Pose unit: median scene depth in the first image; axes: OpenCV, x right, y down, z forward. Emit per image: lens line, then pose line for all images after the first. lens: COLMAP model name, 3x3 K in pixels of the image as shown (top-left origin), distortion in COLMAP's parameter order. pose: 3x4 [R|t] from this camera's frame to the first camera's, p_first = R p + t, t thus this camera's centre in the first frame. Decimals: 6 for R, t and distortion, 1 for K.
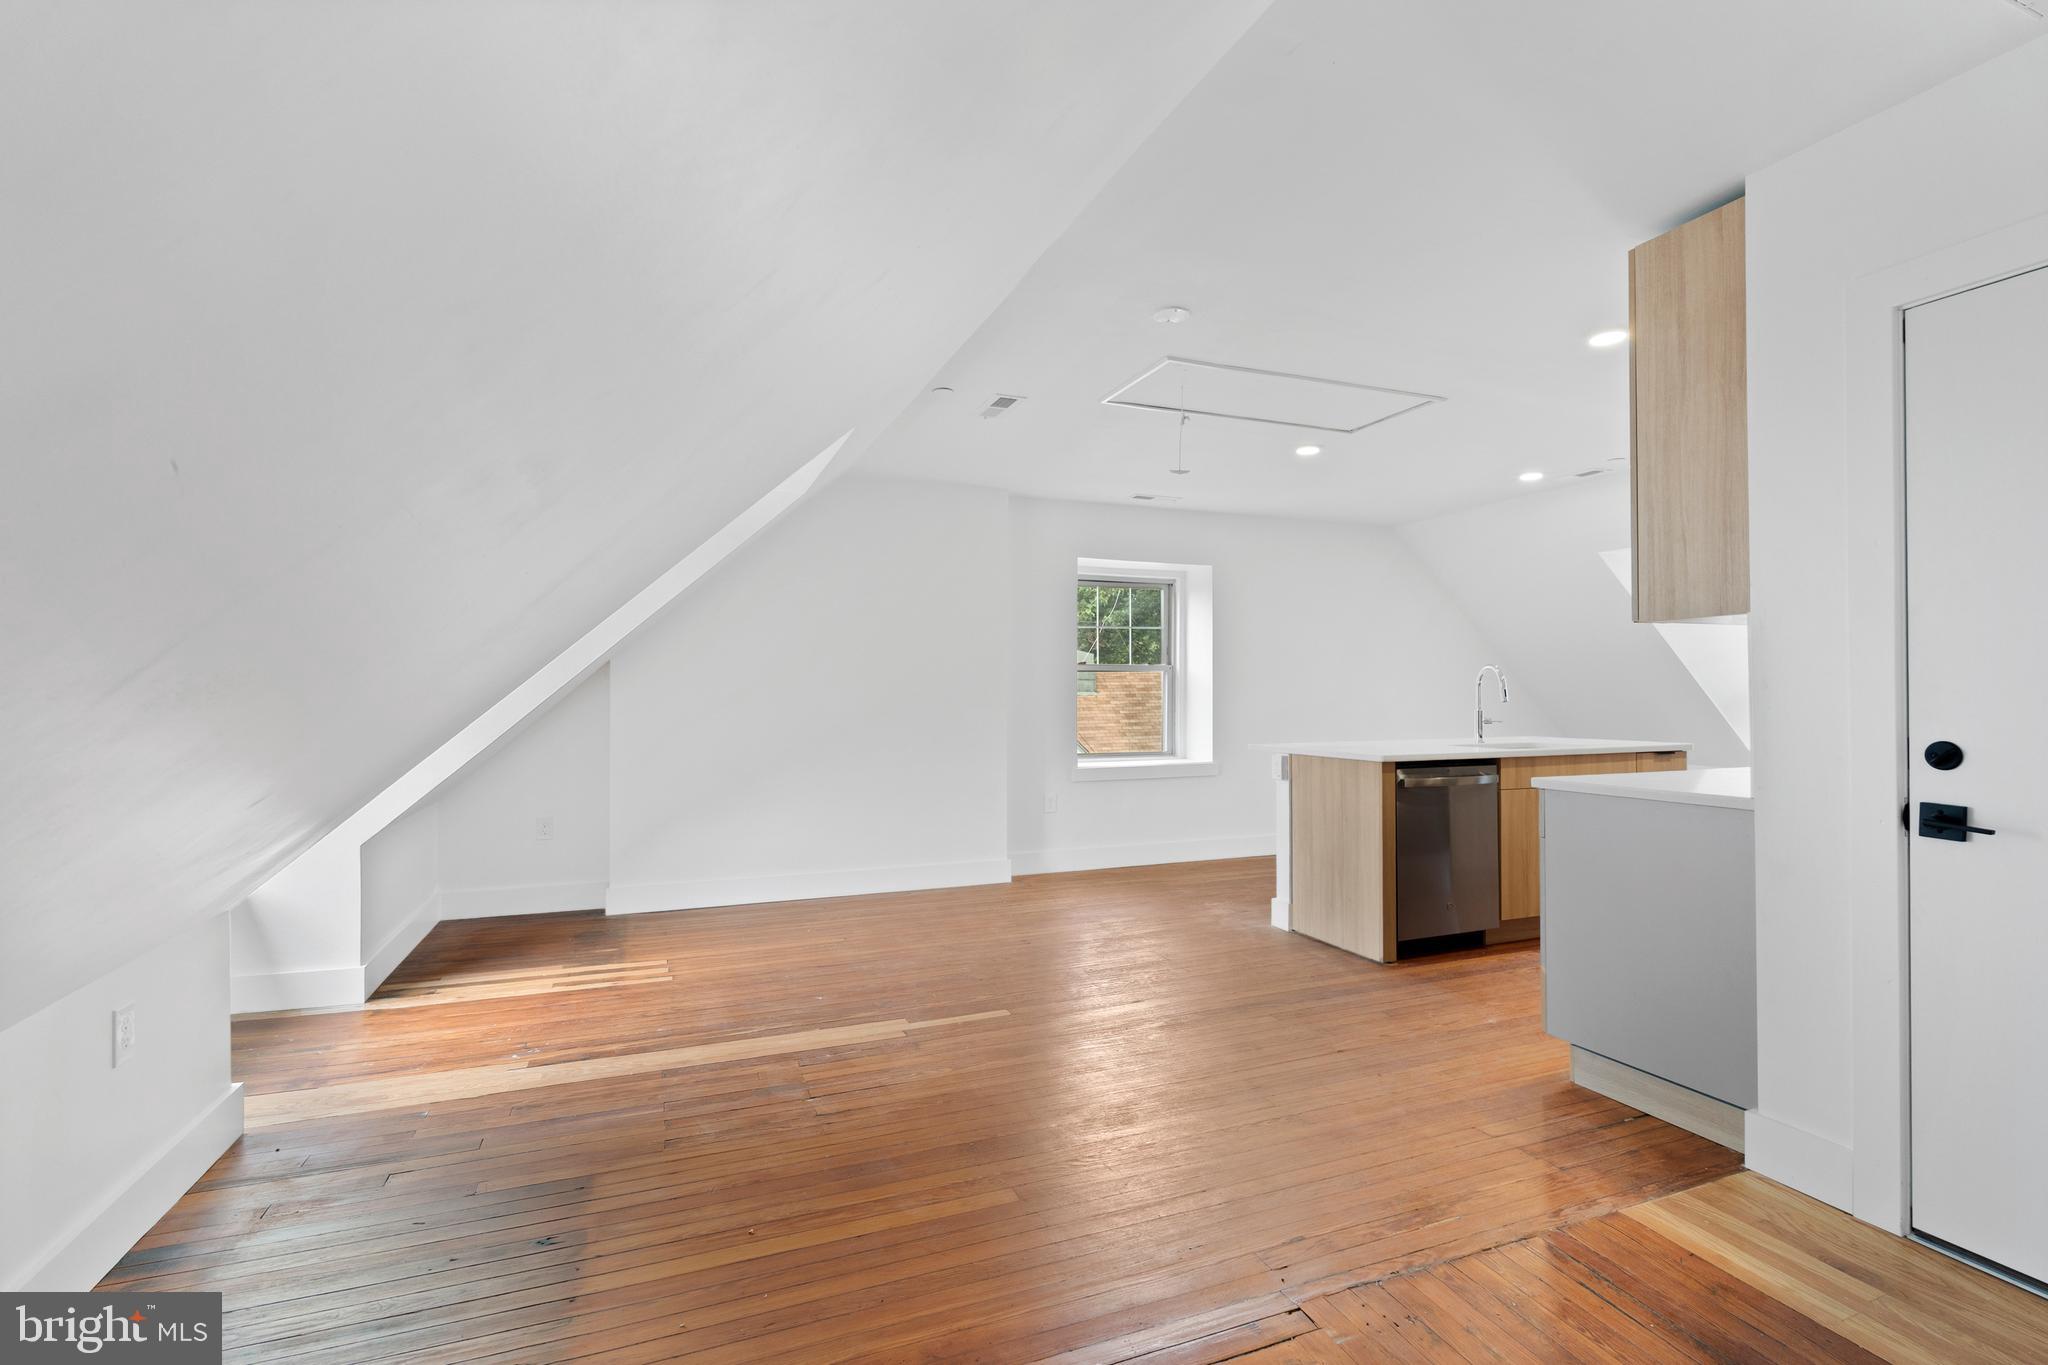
lens RADIAL K [[918.3, 0, 1015.6], [0, 918.3, 684.4], [0, 0, 1]] dist [0.000443, -0.000033]
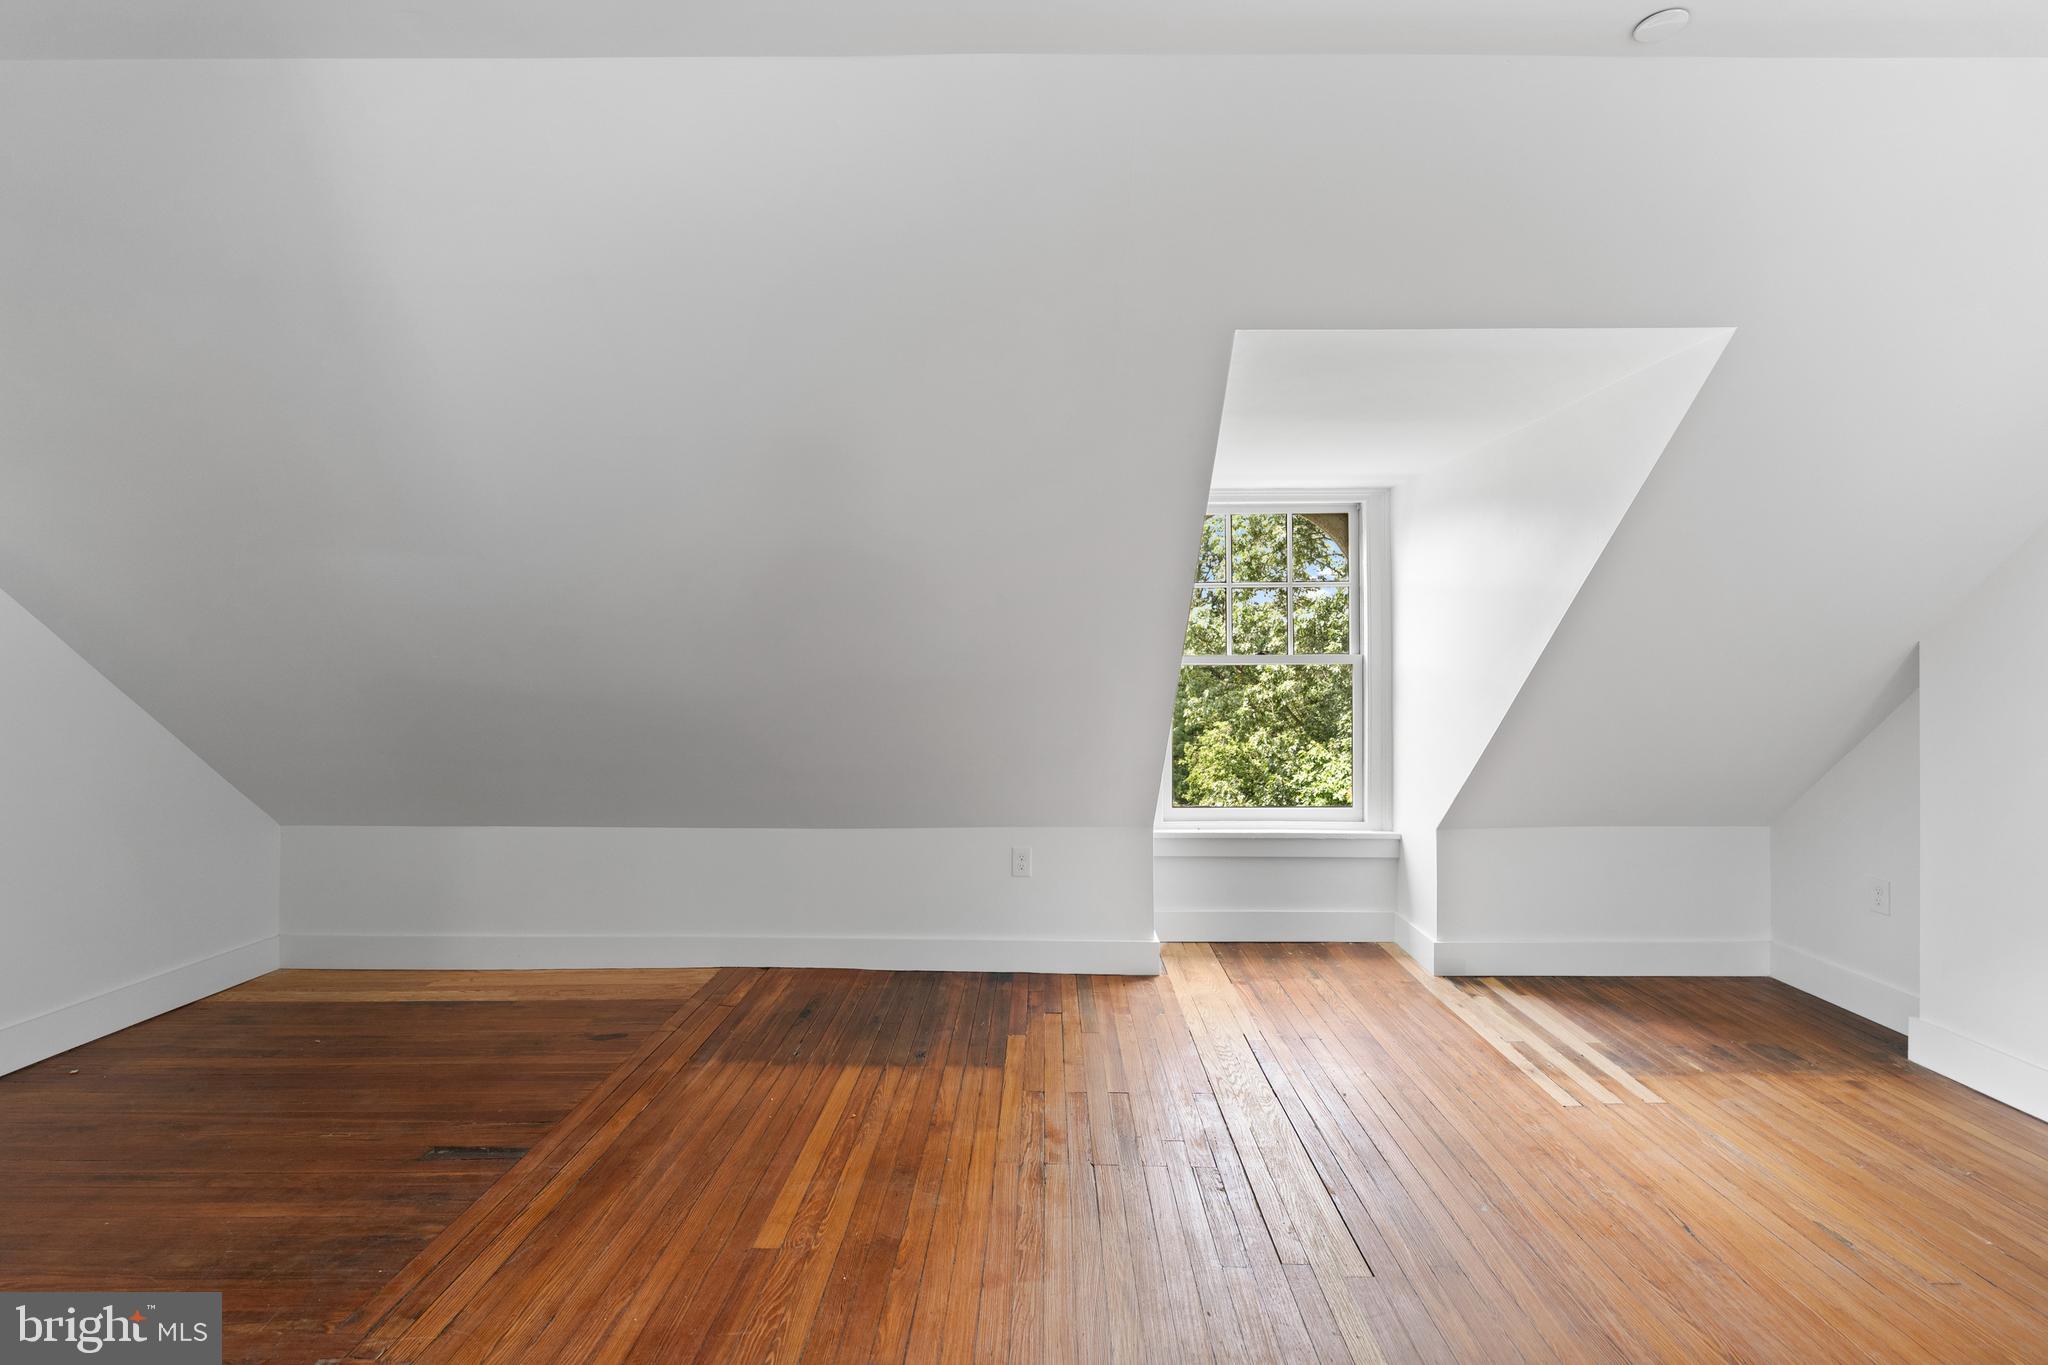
lens RADIAL K [[918.3, 0, 1024.2], [0, 918.3, 679.0], [0, 0, 1]] dist [0.000443, -0.000033]
pose [[-0.376704, 0.008504, -0.926295, 0.531873], [0.007775, 0.999952, 0.006019, -0.005355], [0.926301, -0.004934, -0.376752, 1.148653]]
